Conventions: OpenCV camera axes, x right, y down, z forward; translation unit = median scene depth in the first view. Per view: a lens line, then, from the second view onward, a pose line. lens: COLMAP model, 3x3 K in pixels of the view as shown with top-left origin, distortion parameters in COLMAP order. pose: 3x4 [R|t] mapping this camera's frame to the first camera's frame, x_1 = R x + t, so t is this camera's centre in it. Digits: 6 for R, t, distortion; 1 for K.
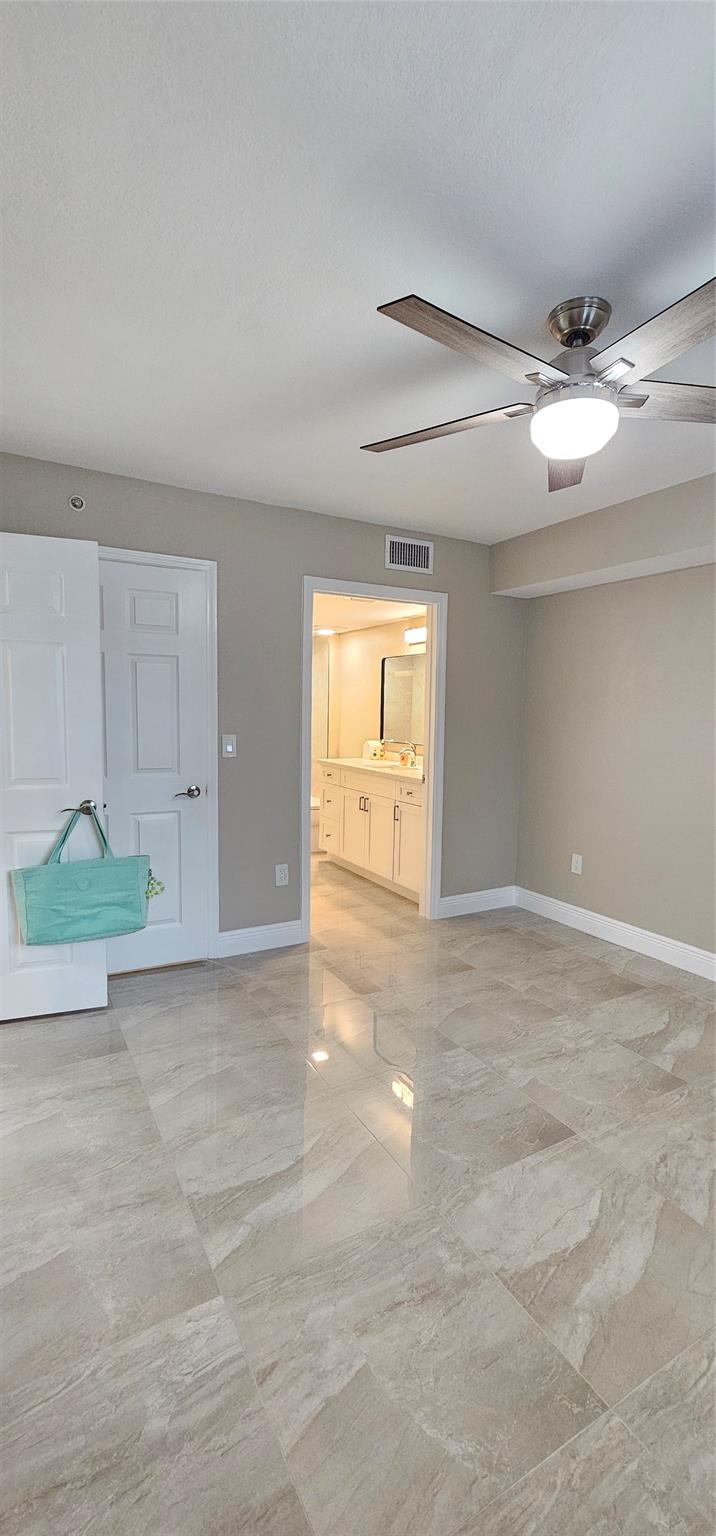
lens RADIAL K [[627.5, 0, 357.2], [0, 627.5, 765.8], [0, 0, 1]] dist [-0.000767, -0.000797]
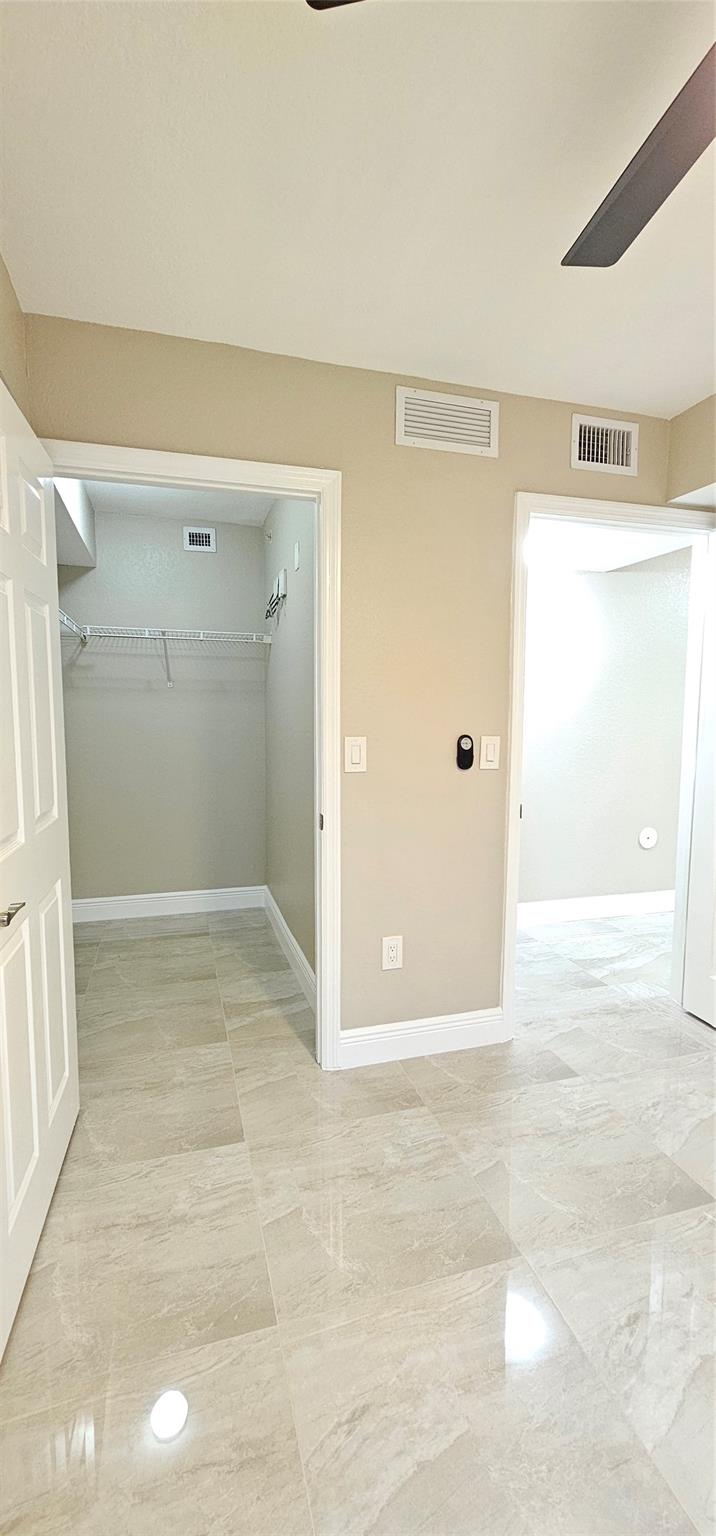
lens RADIAL K [[627.5, 0, 357.2], [0, 627.5, 765.8], [0, 0, 1]] dist [-0.000767, -0.000797]
pose [[0.973430, -0.001496, -0.228981, -0.466447], [0.002863, 0.999980, 0.005638, -0.017782], [0.228968, -0.006144, 0.973415, 0.291355]]
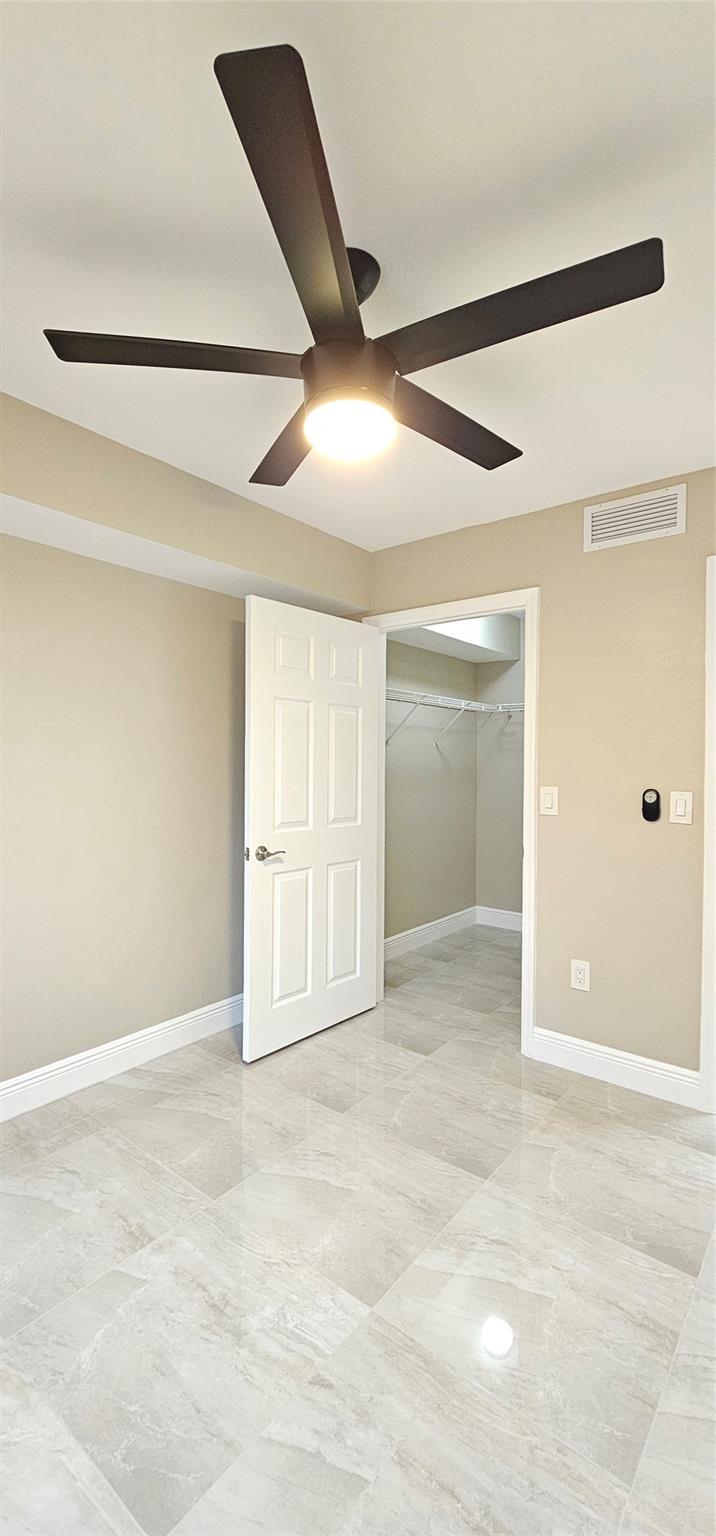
lens RADIAL K [[627.5, 0, 357.2], [0, 627.5, 765.8], [0, 0, 1]] dist [-0.000767, -0.000797]
pose [[0.366297, -0.020150, -0.930280, 0.793982], [-0.077352, 0.995646, -0.052024, 0.002453], [0.927277, 0.091015, 0.363143, 0.540601]]
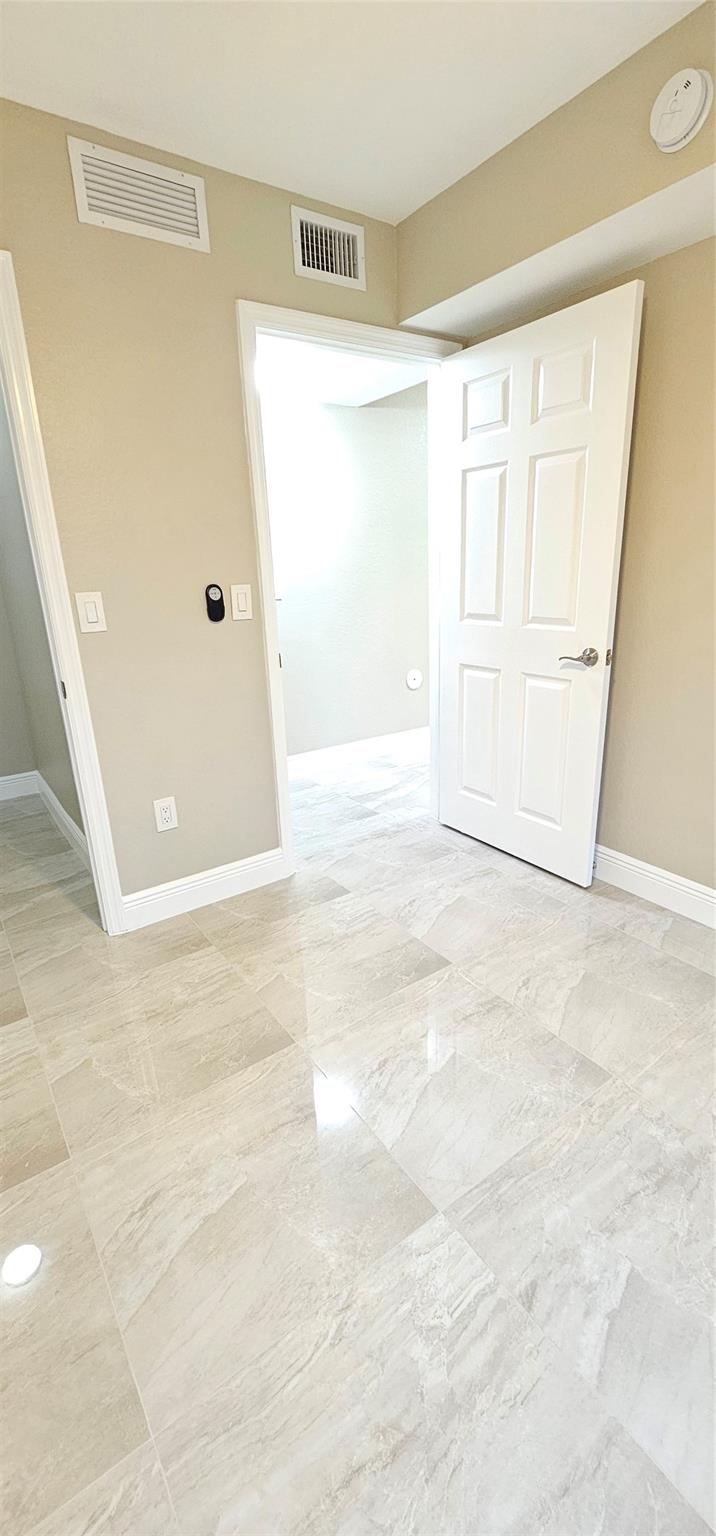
lens RADIAL K [[627.5, 0, 357.2], [0, 627.5, 765.8], [0, 0, 1]] dist [-0.000767, -0.000797]
pose [[0.993939, -0.089387, 0.063999, -0.347488], [0.072703, 0.971121, 0.227242, 0.022149], [-0.082463, -0.221212, 0.971733, 0.299961]]
